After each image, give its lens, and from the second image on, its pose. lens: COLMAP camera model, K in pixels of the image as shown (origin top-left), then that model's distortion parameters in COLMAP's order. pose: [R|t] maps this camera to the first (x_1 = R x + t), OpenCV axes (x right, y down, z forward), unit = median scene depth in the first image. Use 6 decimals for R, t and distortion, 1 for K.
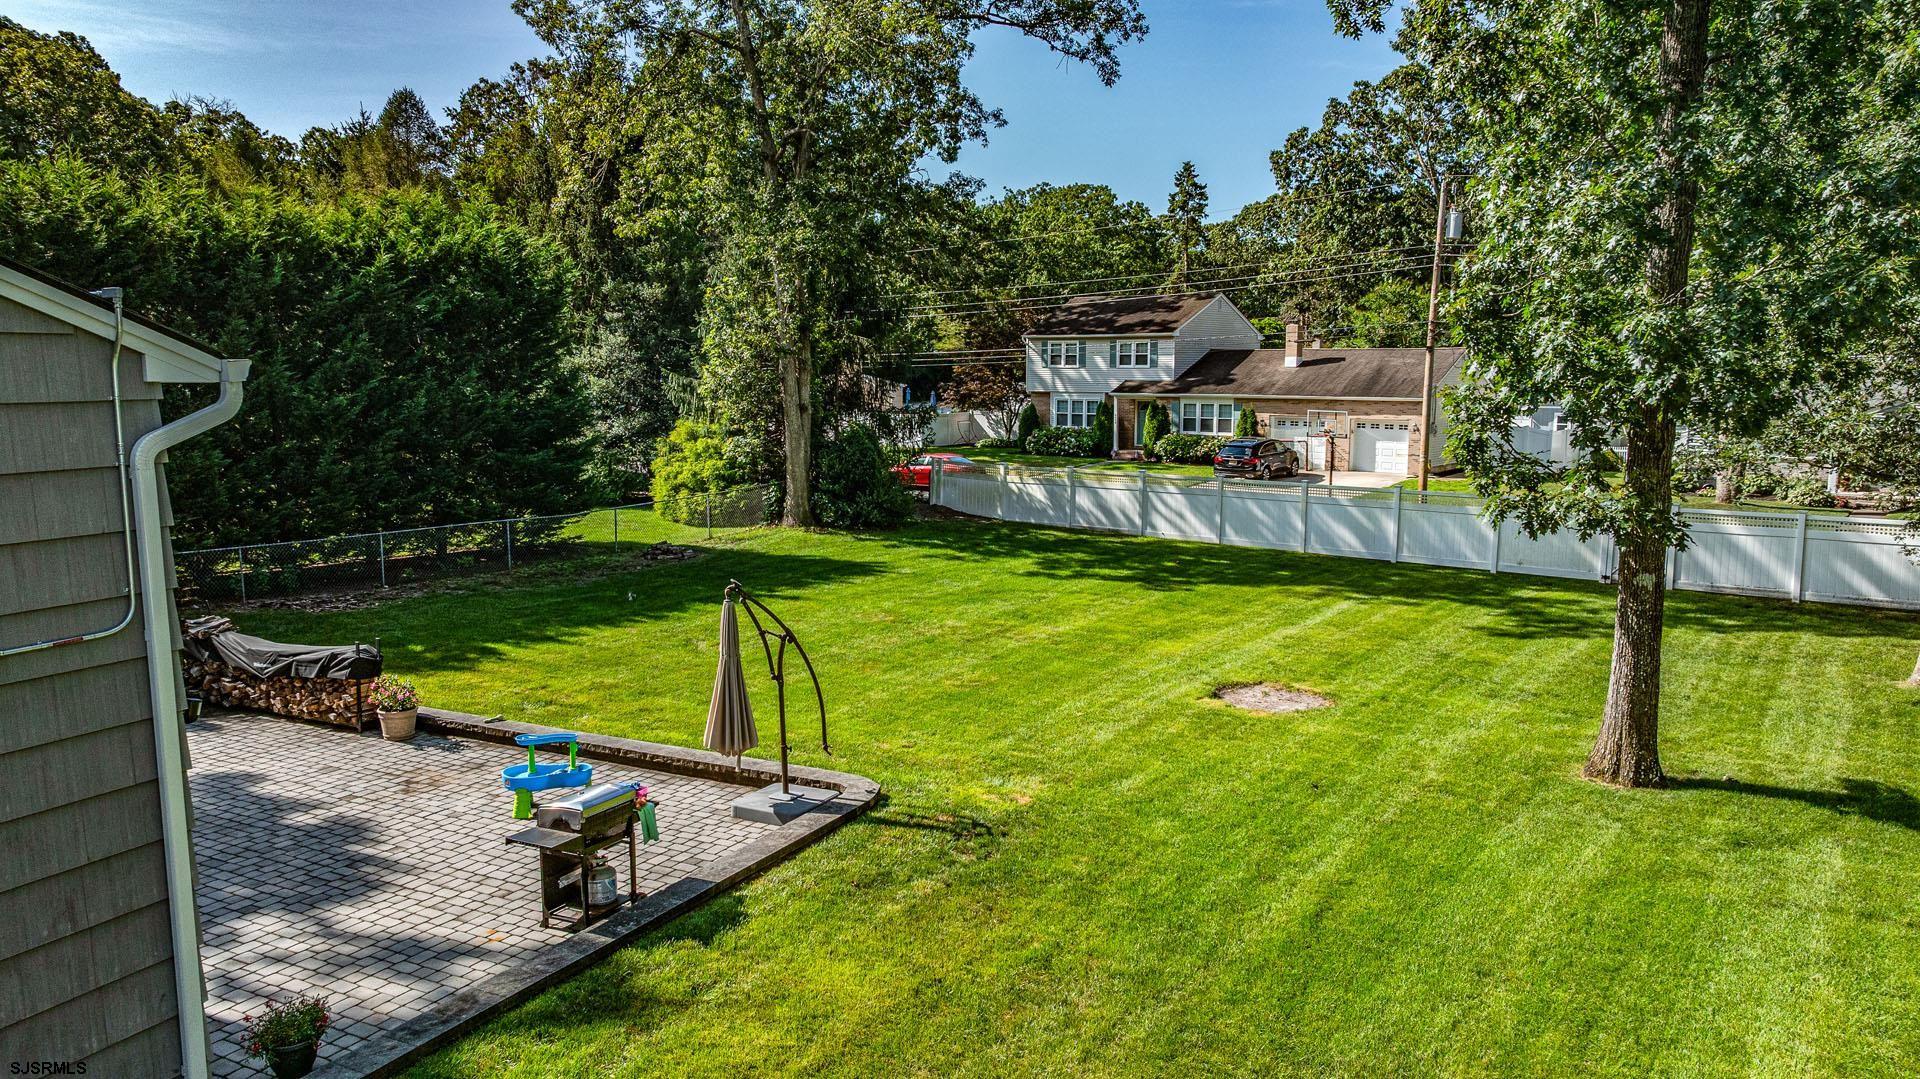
lens RADIAL K [[1349.2, 0, 966.2], [0, 1349.2, 543.5], [0, 0, 1]] dist [-0.016048, -0.003955]
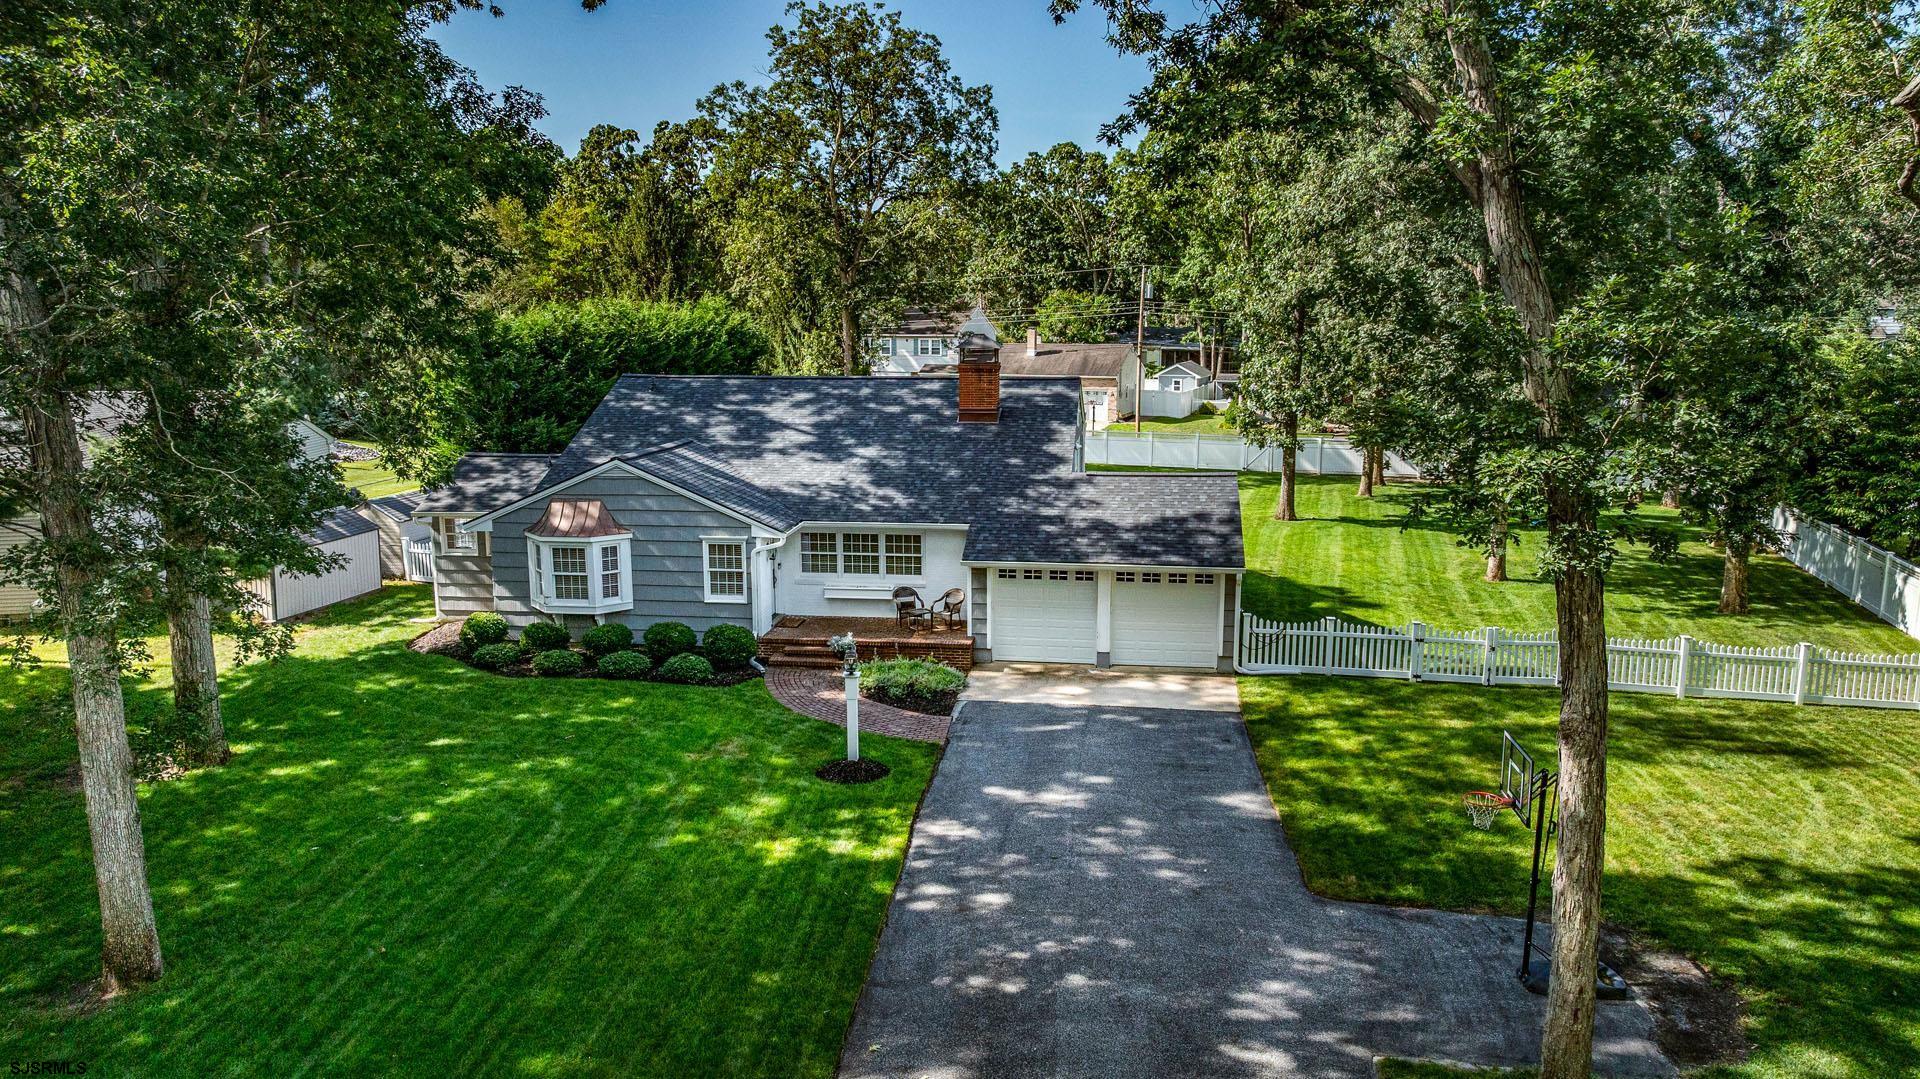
lens RADIAL K [[1349.2, 0, 960.8], [0, 1349.2, 556.2], [0, 0, 1]] dist [-0.016048, -0.003955]
pose [[0.947740, -0.062149, 0.312932, -0.565067], [0.044789, 0.997048, 0.062368, 0.007601], [-0.315884, -0.045093, 0.947726, -0.820124]]
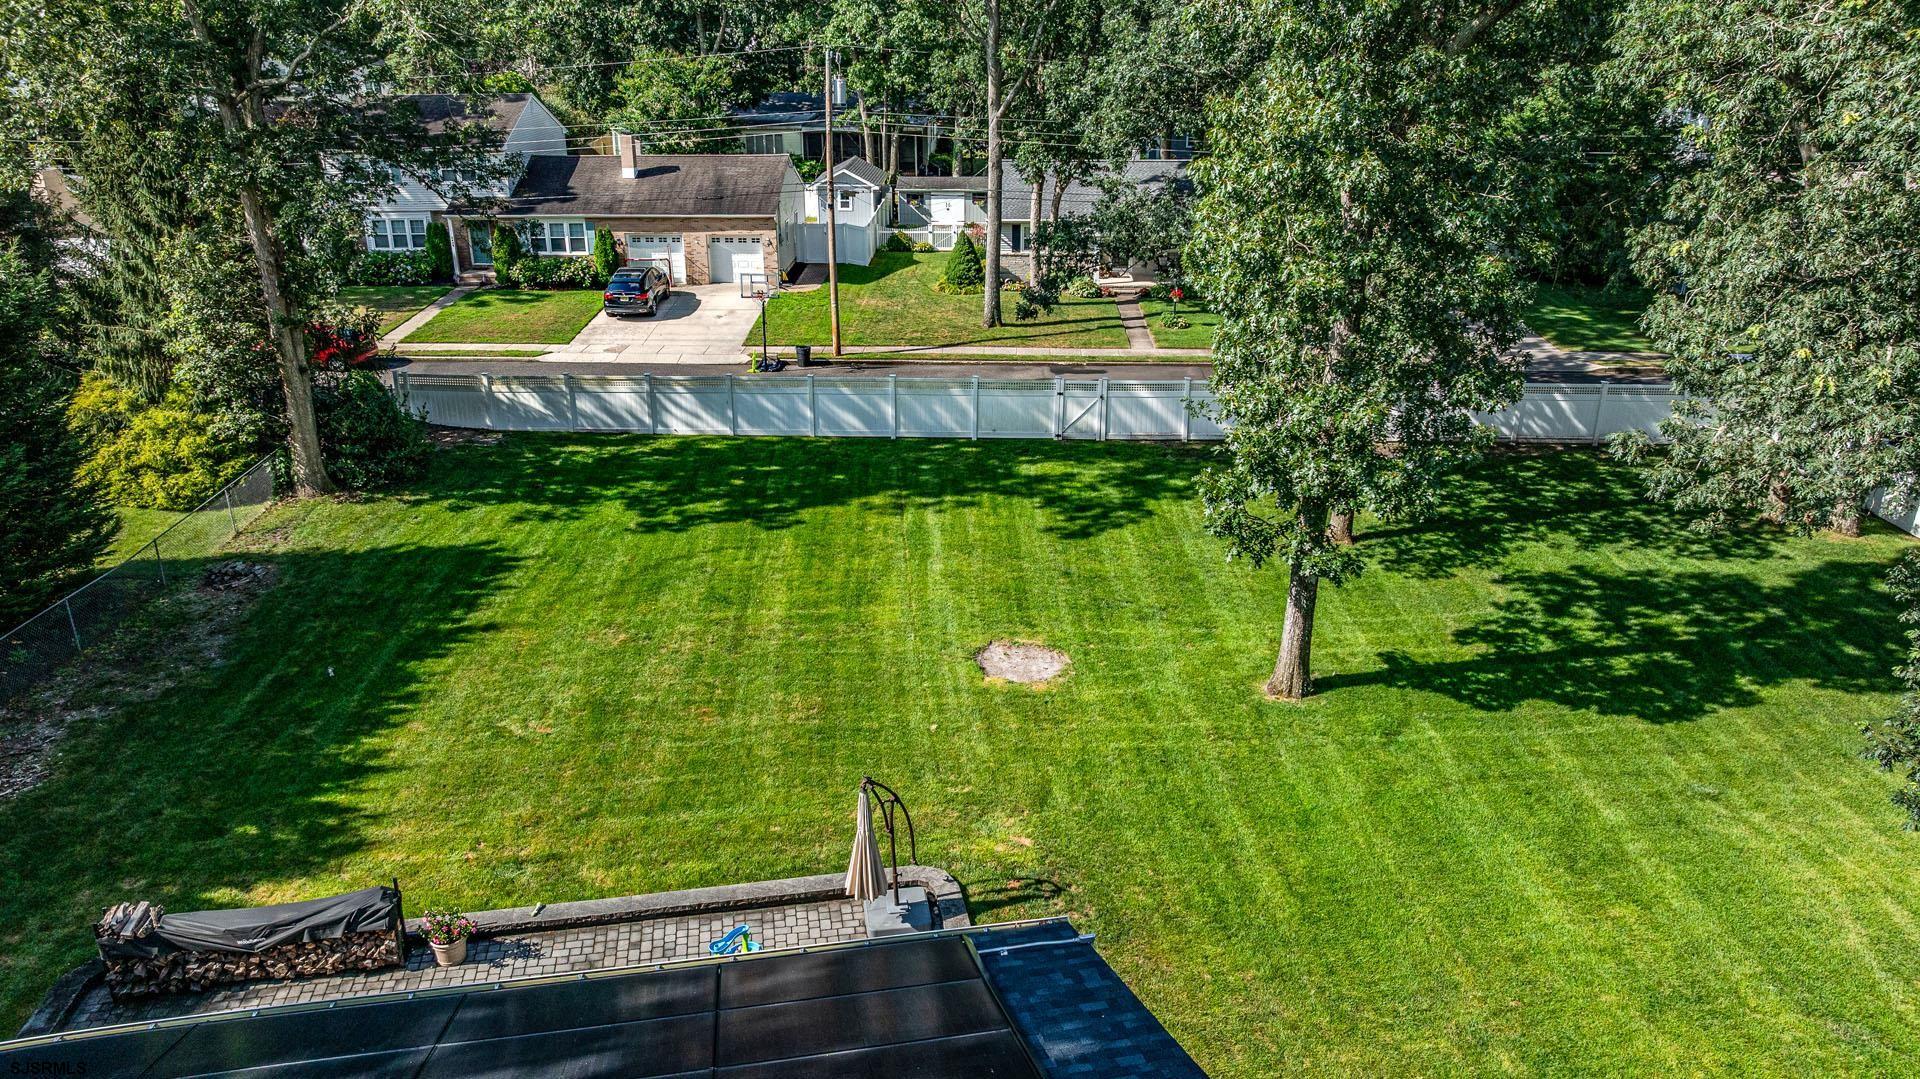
lens RADIAL K [[1349.2, 0, 961.3], [0, 1349.2, 542.2], [0, 0, 1]] dist [-0.016048, -0.003955]
pose [[0.804033, -0.226736, 0.549657, -0.279073], [0.082385, 0.958003, 0.274668, -0.195527], [-0.588850, -0.175559, 0.788945, -0.003727]]
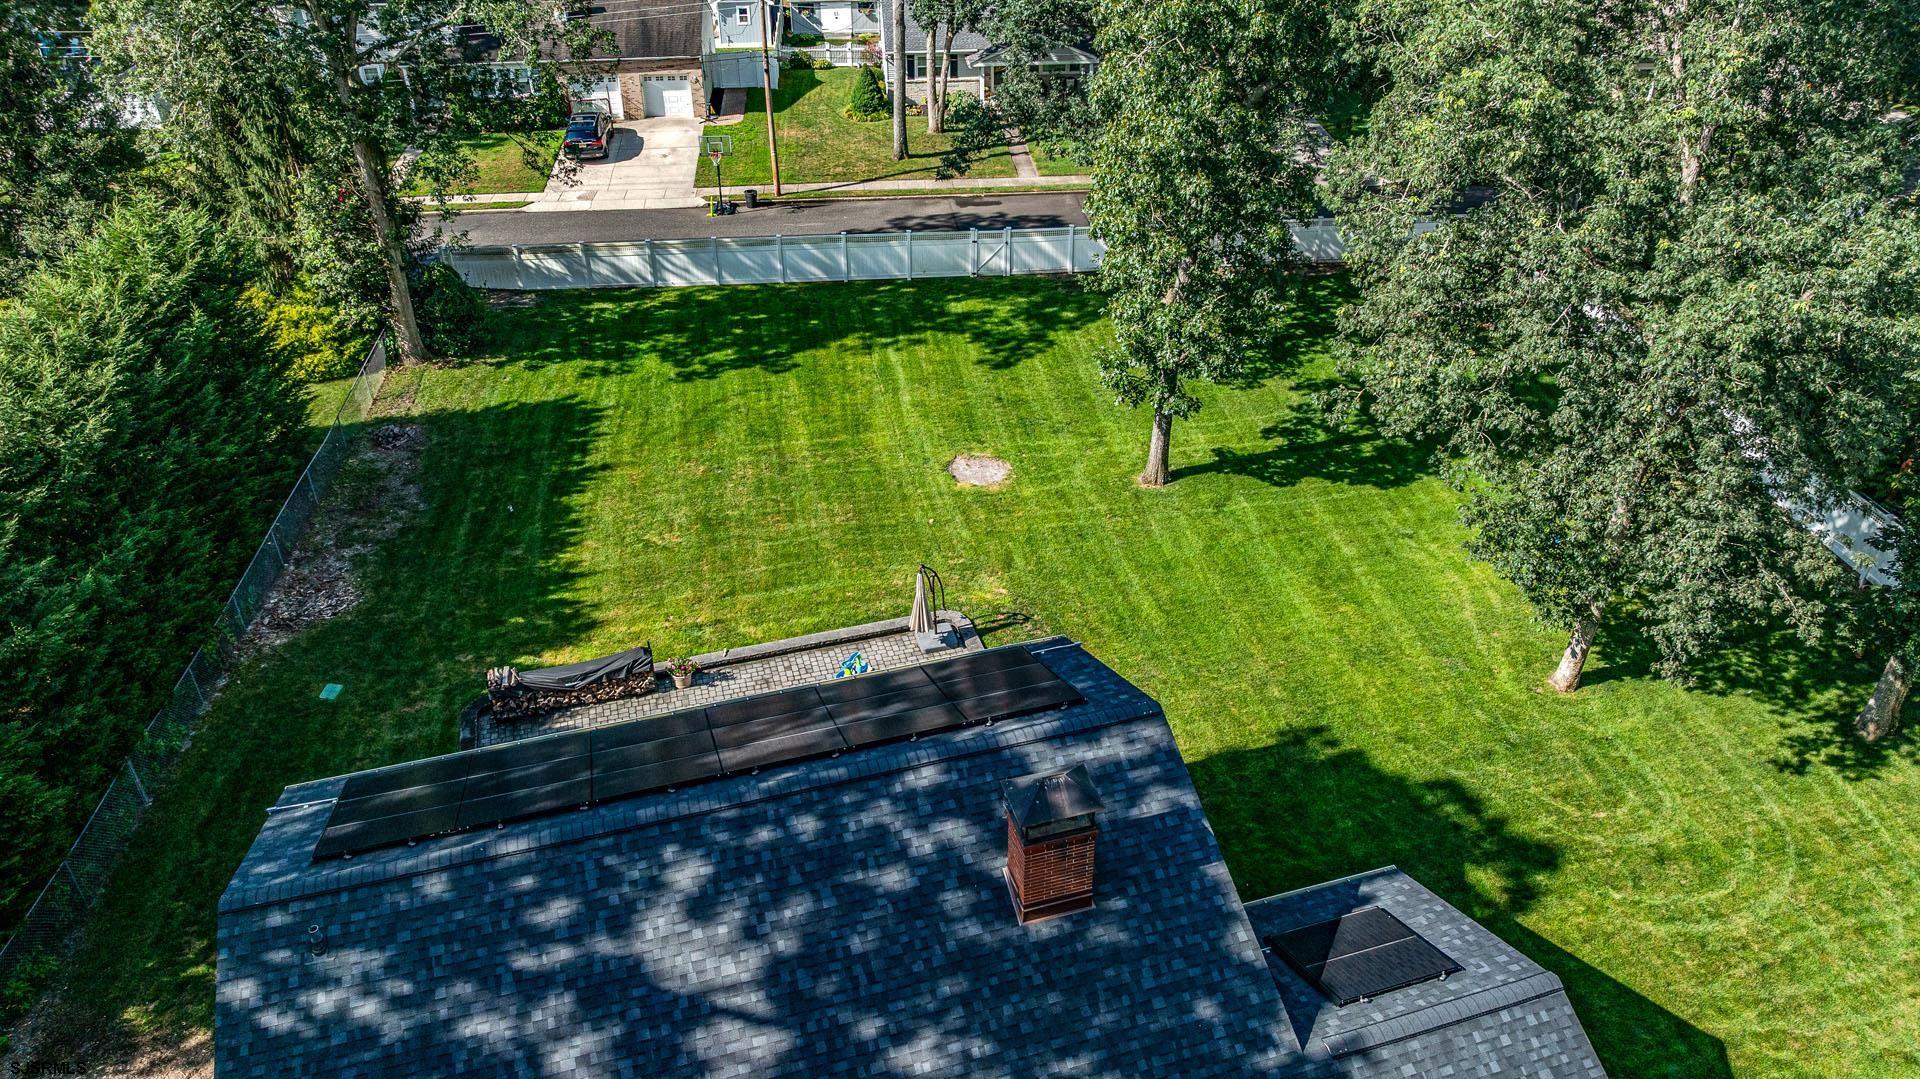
lens RADIAL K [[1349.2, 0, 963.0], [0, 1349.2, 551.0], [0, 0, 1]] dist [-0.016048, -0.003955]
pose [[0.727115, -0.388743, 0.565847, -0.507992], [0.095180, 0.873354, 0.477697, -0.386890], [-0.679886, -0.293483, 0.672029, -0.192689]]
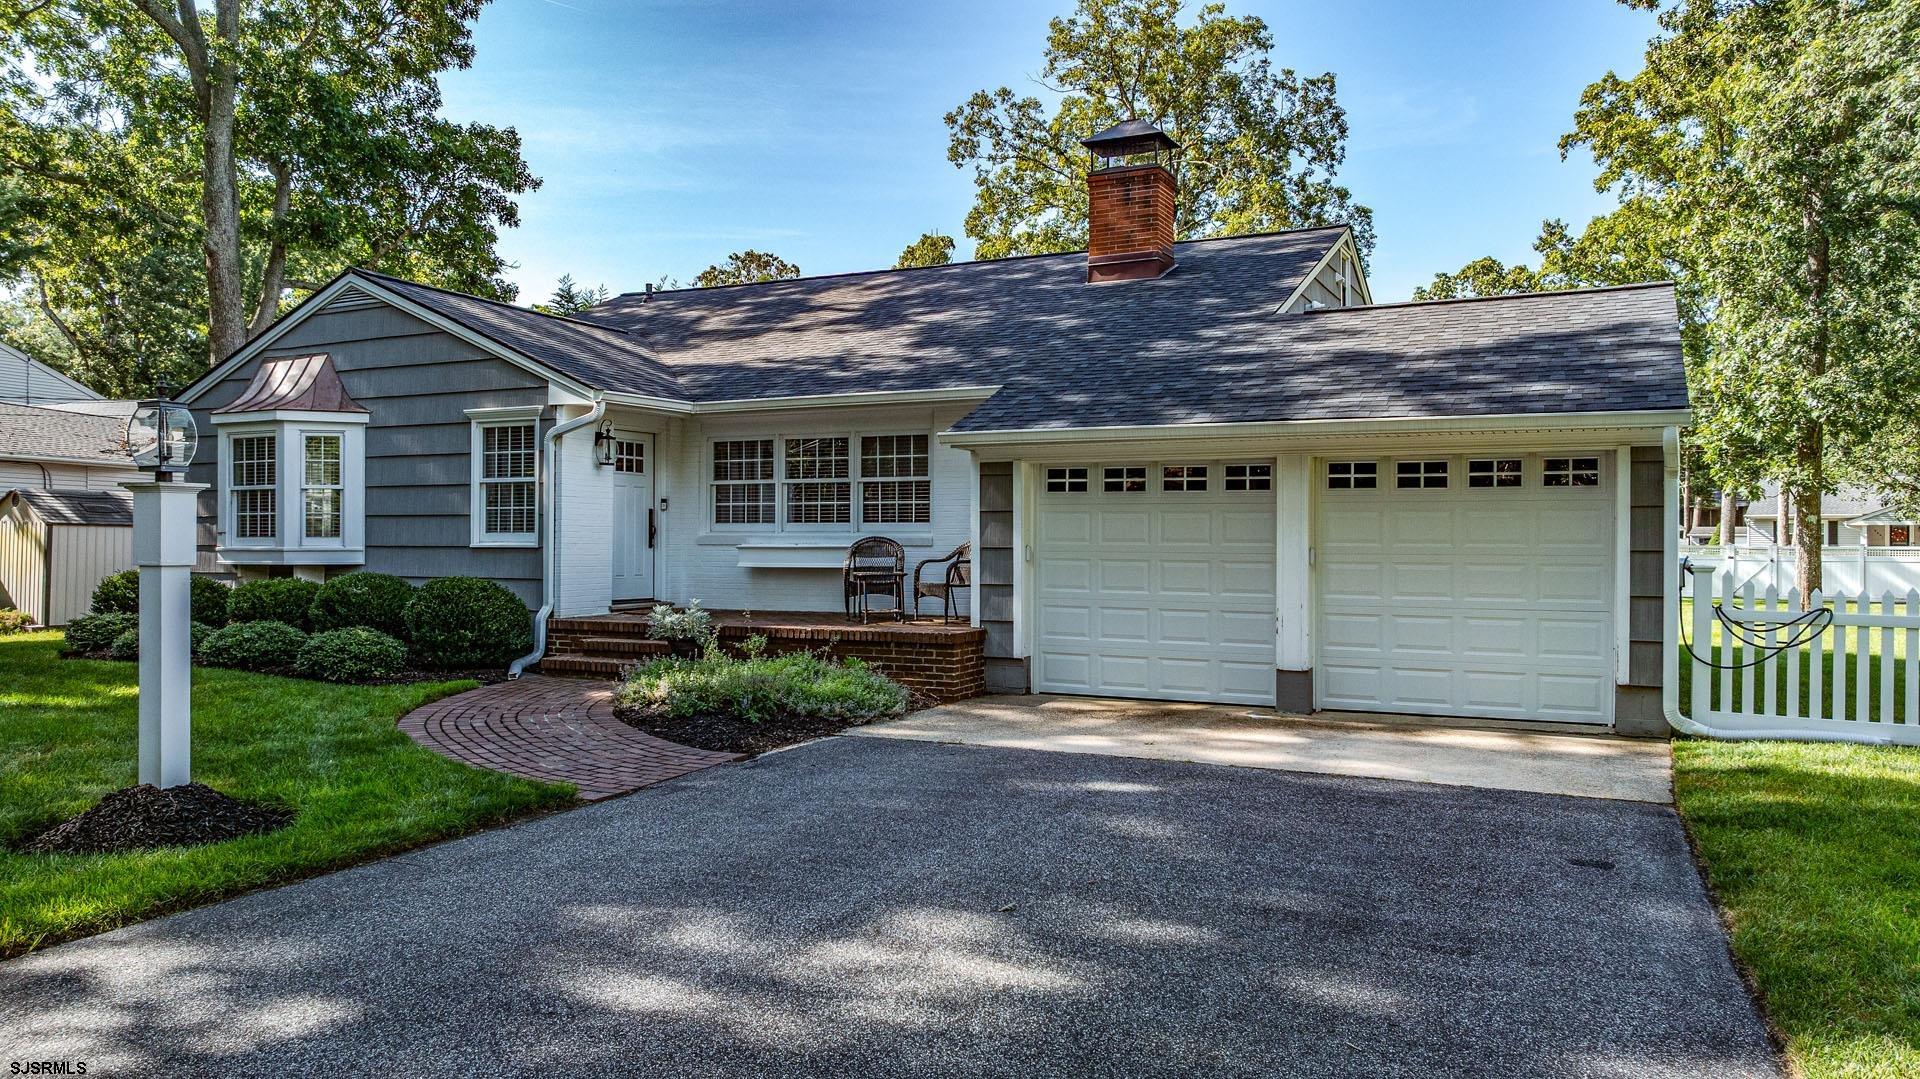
lens RADIAL K [[1349.2, 0, 964.1], [0, 1349.2, 554.3], [0, 0, 1]] dist [-0.016048, -0.003955]
pose [[0.999986, 0.003075, 0.004227, -0.310023], [-0.002535, 0.992470, -0.122462, 0.131616], [-0.004572, 0.122450, 0.992464, -0.392448]]
